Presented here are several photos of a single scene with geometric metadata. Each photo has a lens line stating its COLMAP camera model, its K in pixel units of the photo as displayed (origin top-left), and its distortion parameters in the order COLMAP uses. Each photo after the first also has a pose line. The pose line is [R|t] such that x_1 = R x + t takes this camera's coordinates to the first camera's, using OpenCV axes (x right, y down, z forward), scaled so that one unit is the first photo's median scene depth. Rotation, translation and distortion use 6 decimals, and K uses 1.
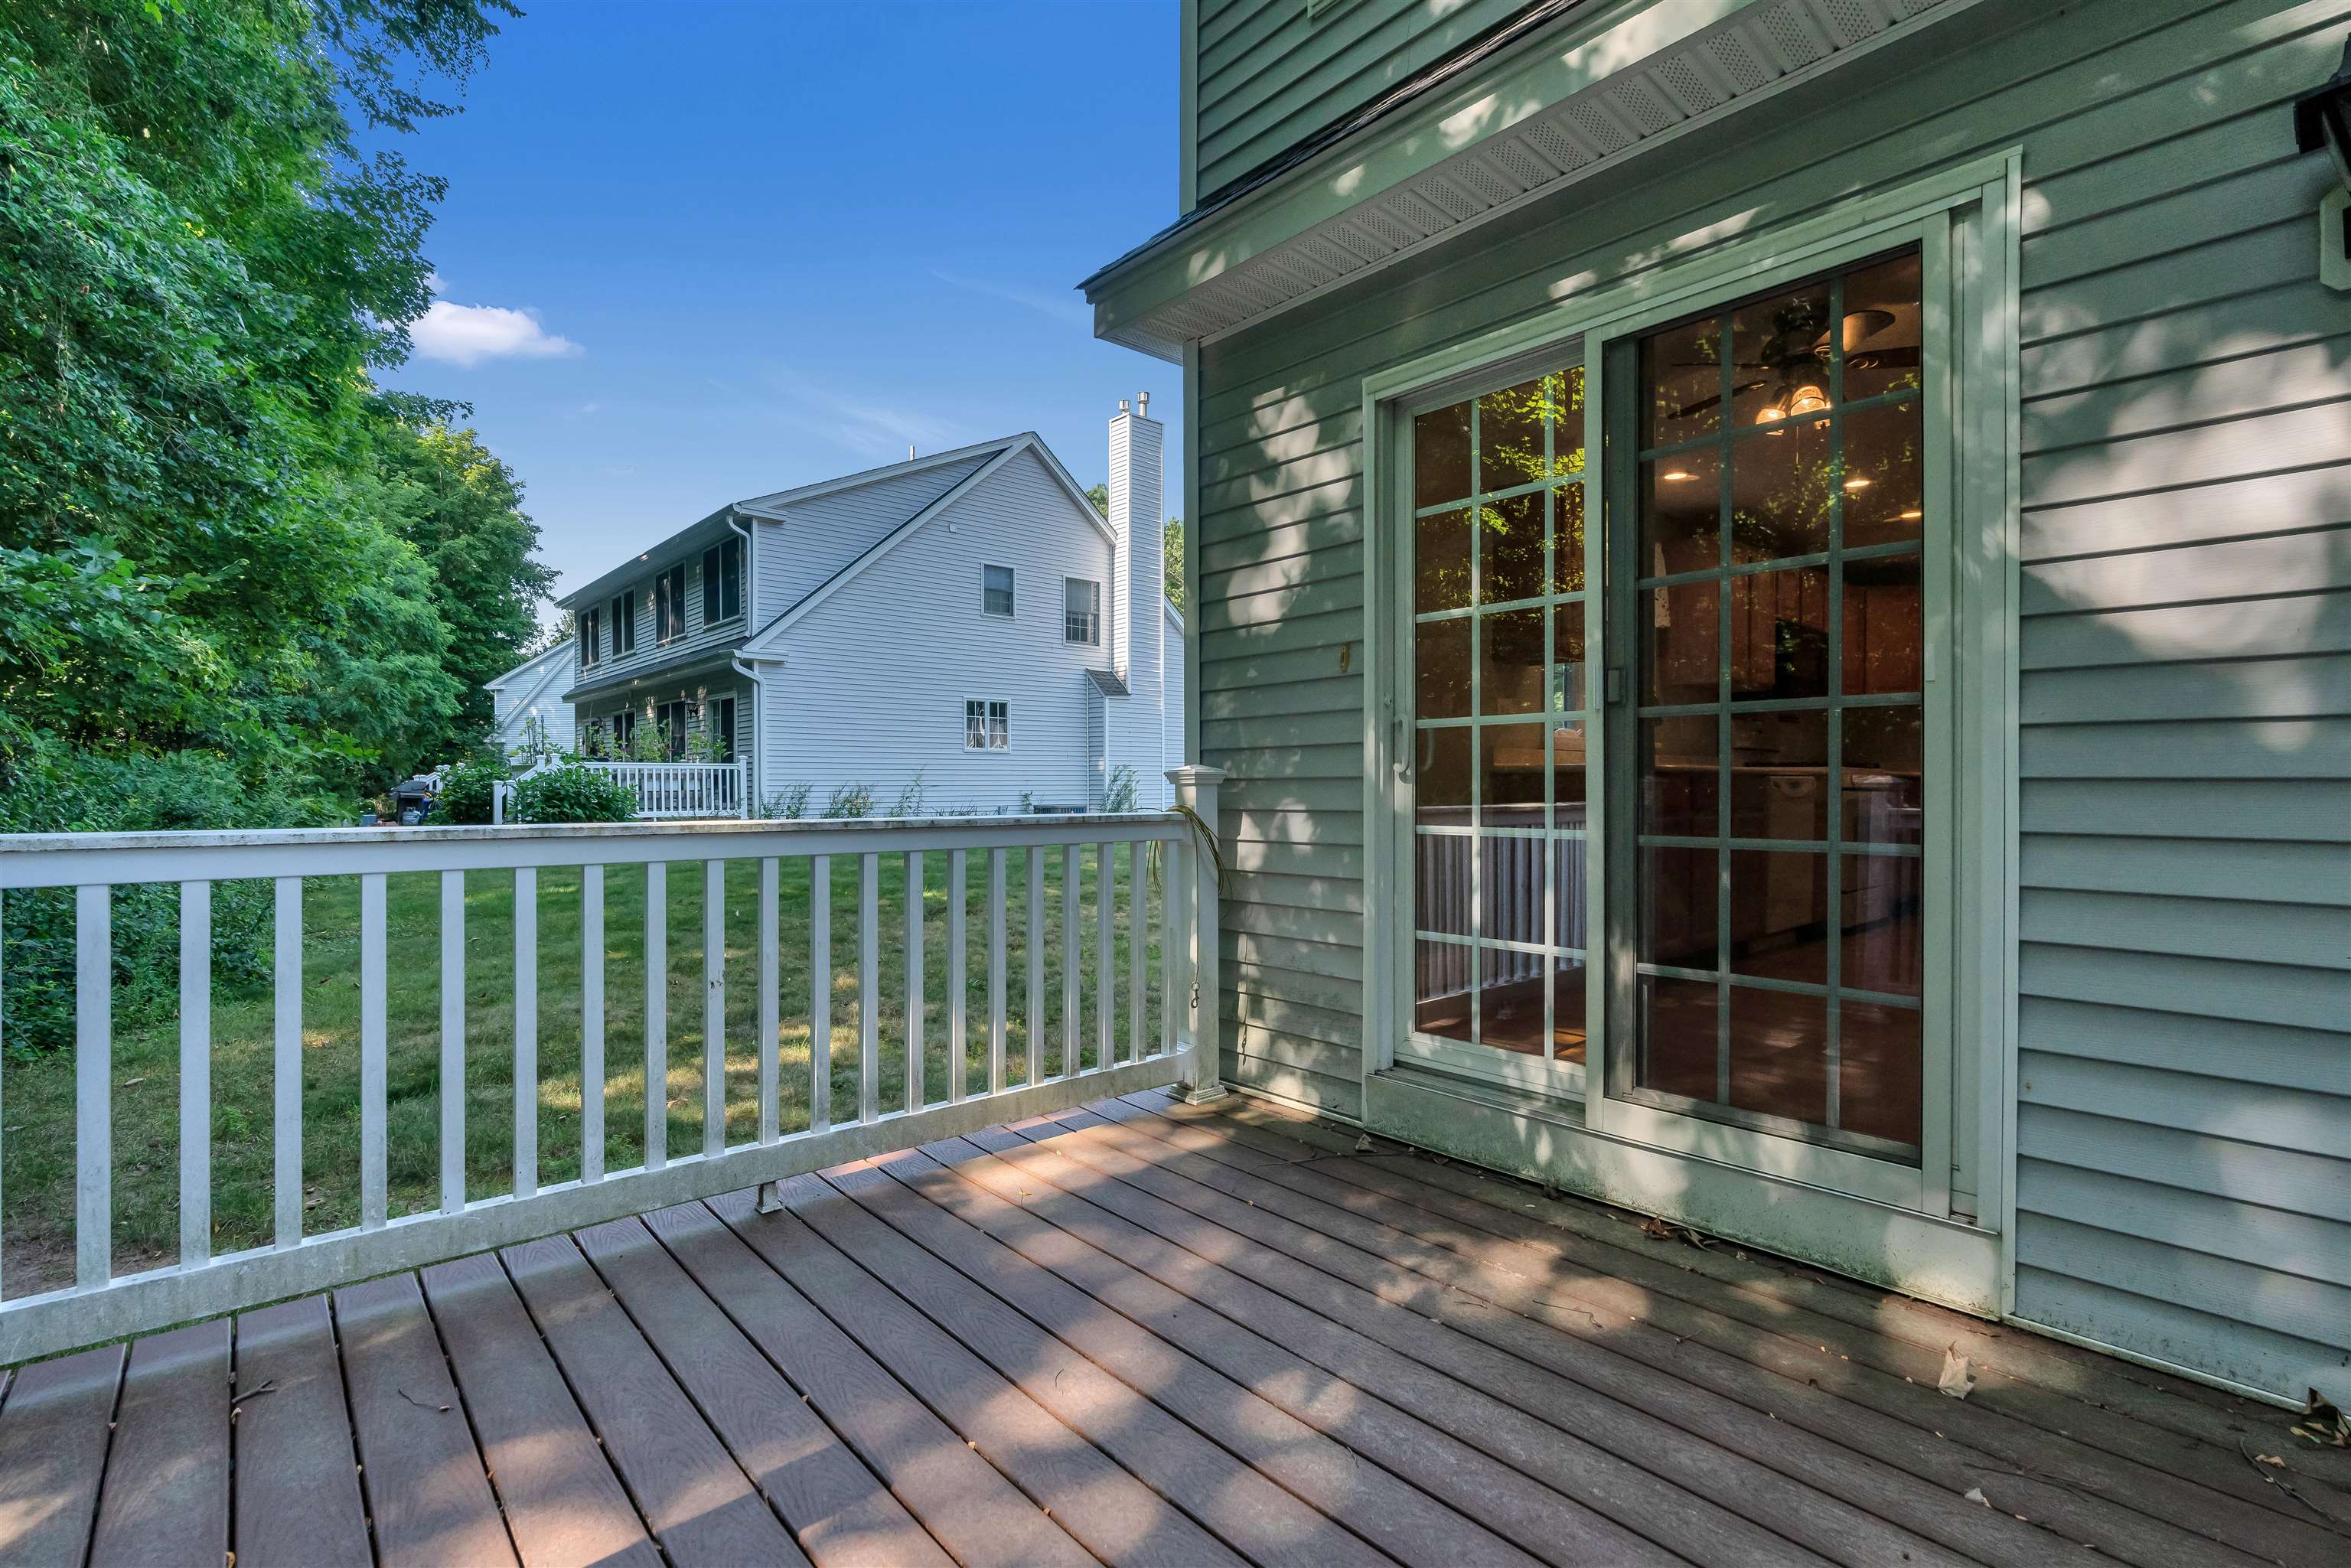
lens RADIAL K [[1056.0, 0, 1176.0], [0, 1056.0, 795.7], [0, 0, 1]] dist [-0.014902, 0.006046]
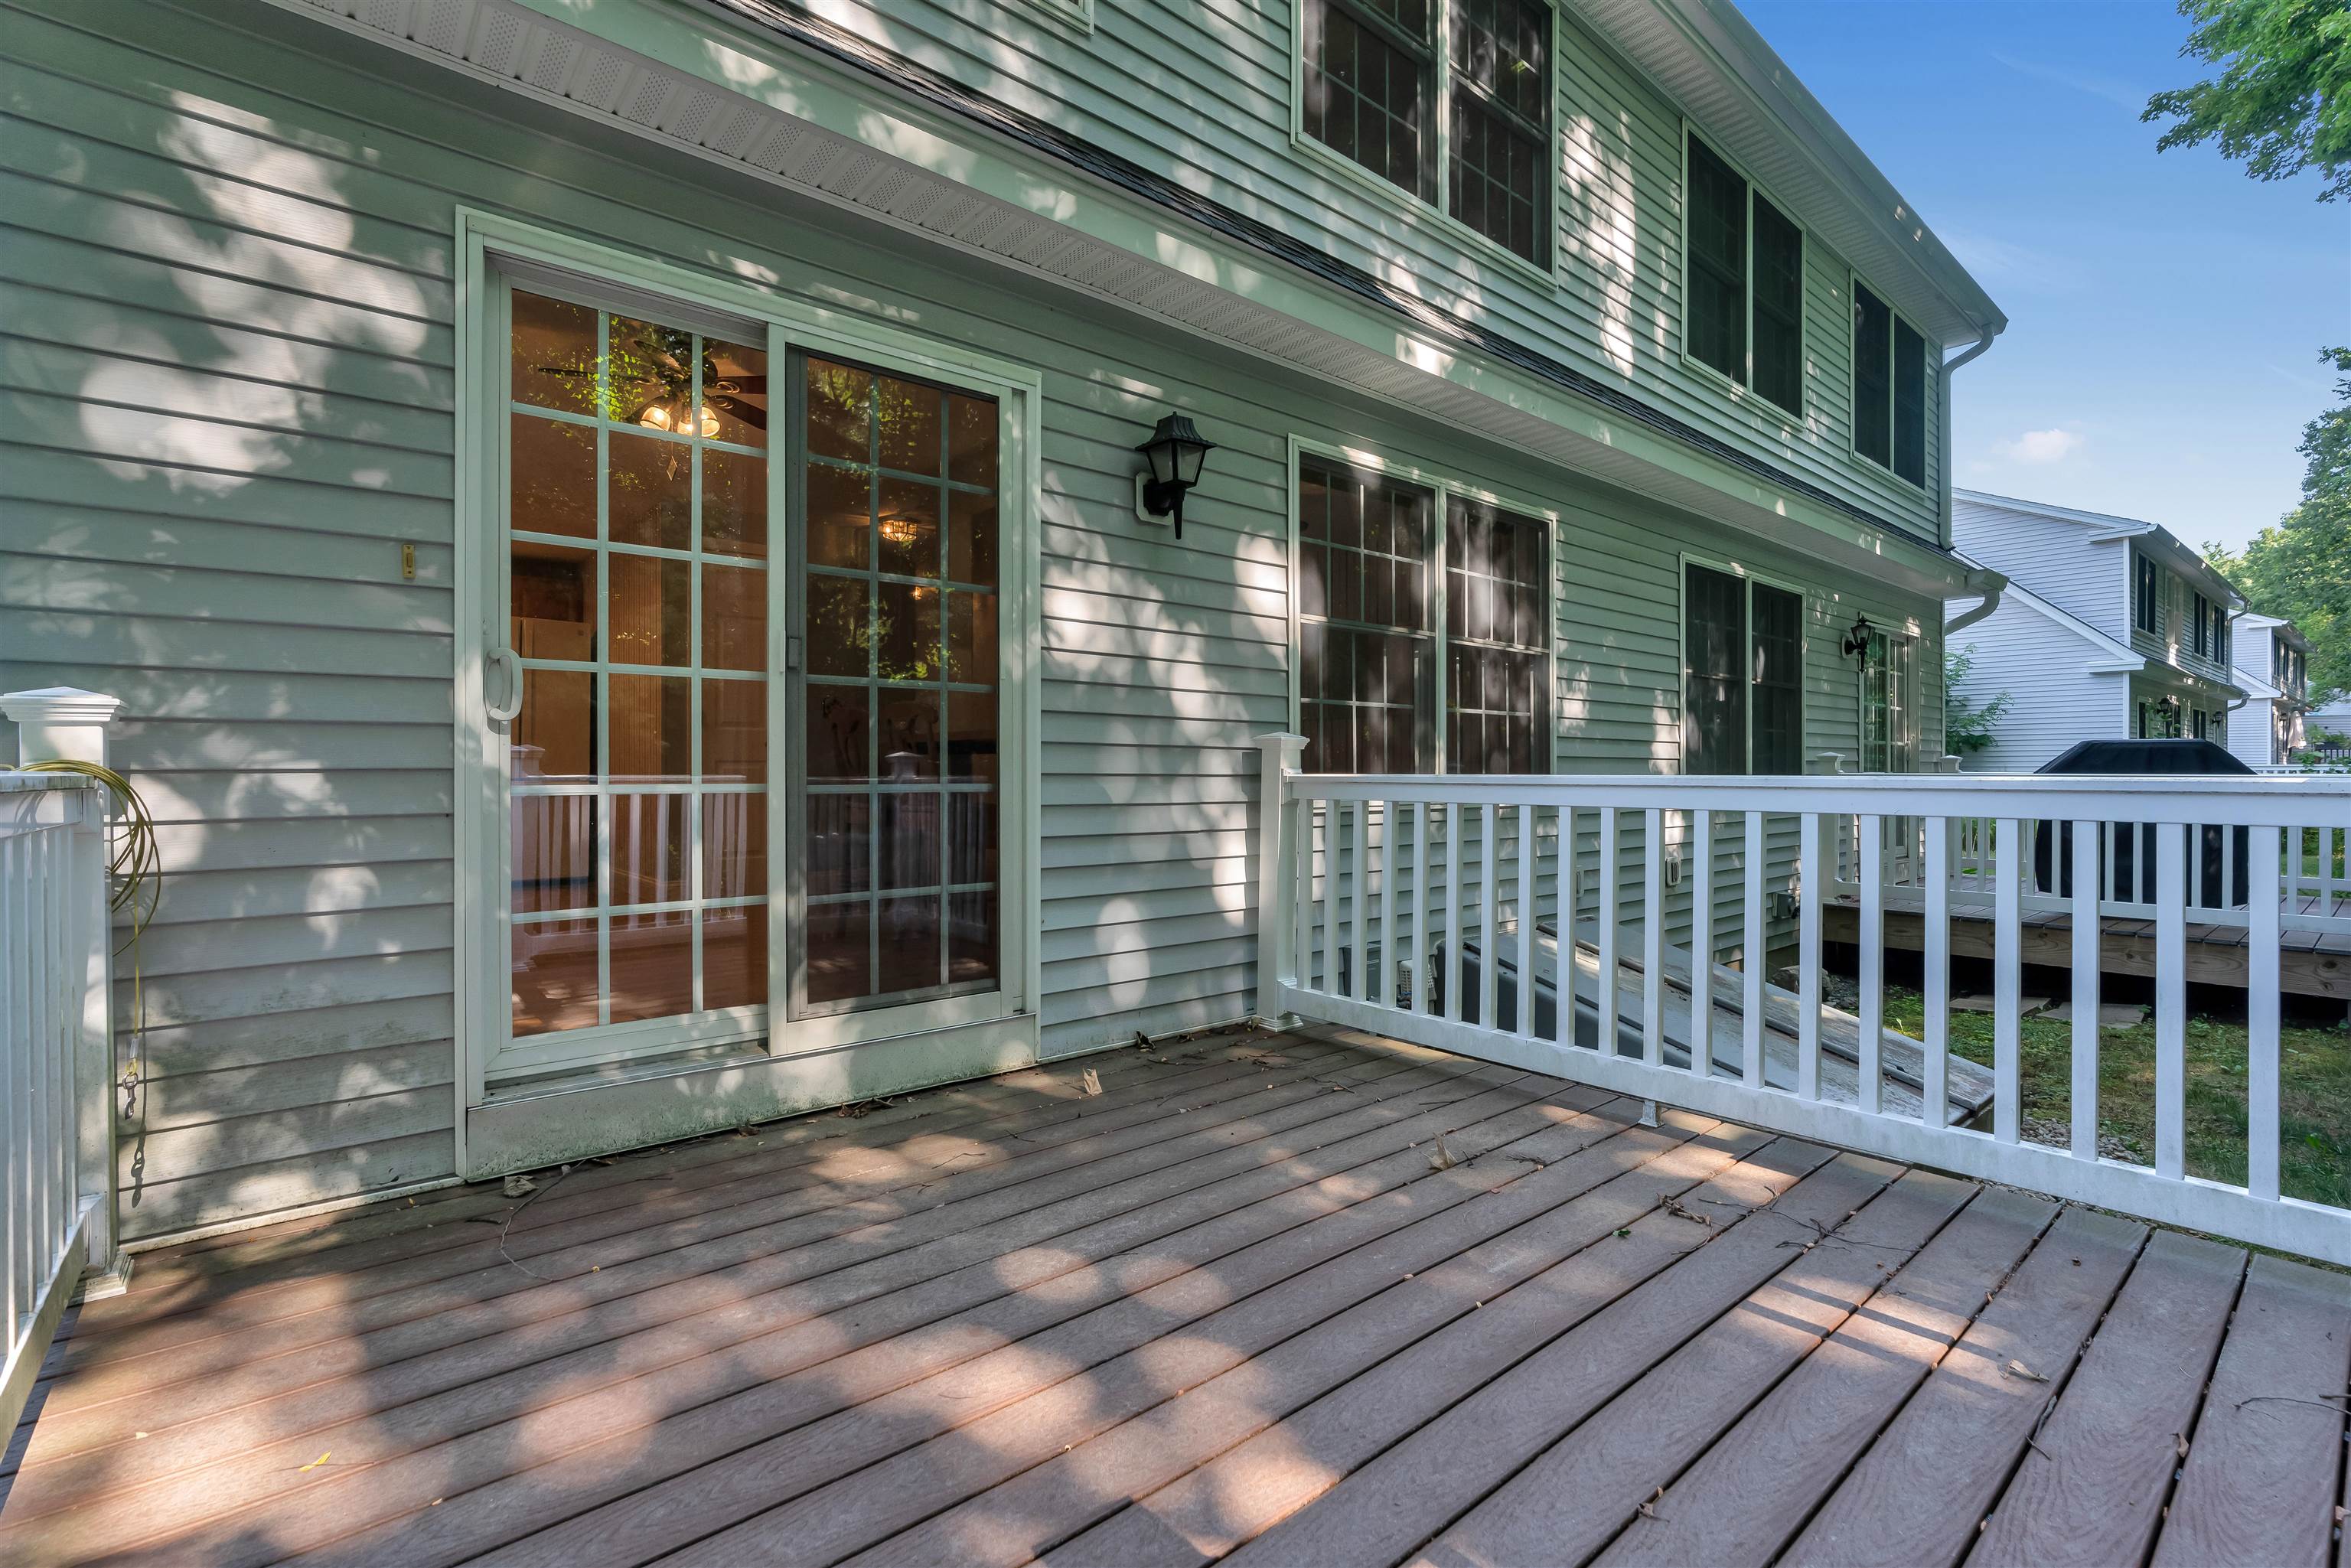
lens RADIAL K [[1056.0, 0, 1169.9], [0, 1056.0, 772.9], [0, 0, 1]] dist [-0.014902, 0.006046]
pose [[0.035218, -0.002259, 0.999377, -0.659968], [0.006973, 0.999974, 0.002015, 0.023022], [-0.999355, 0.006898, 0.035233, 0.531961]]
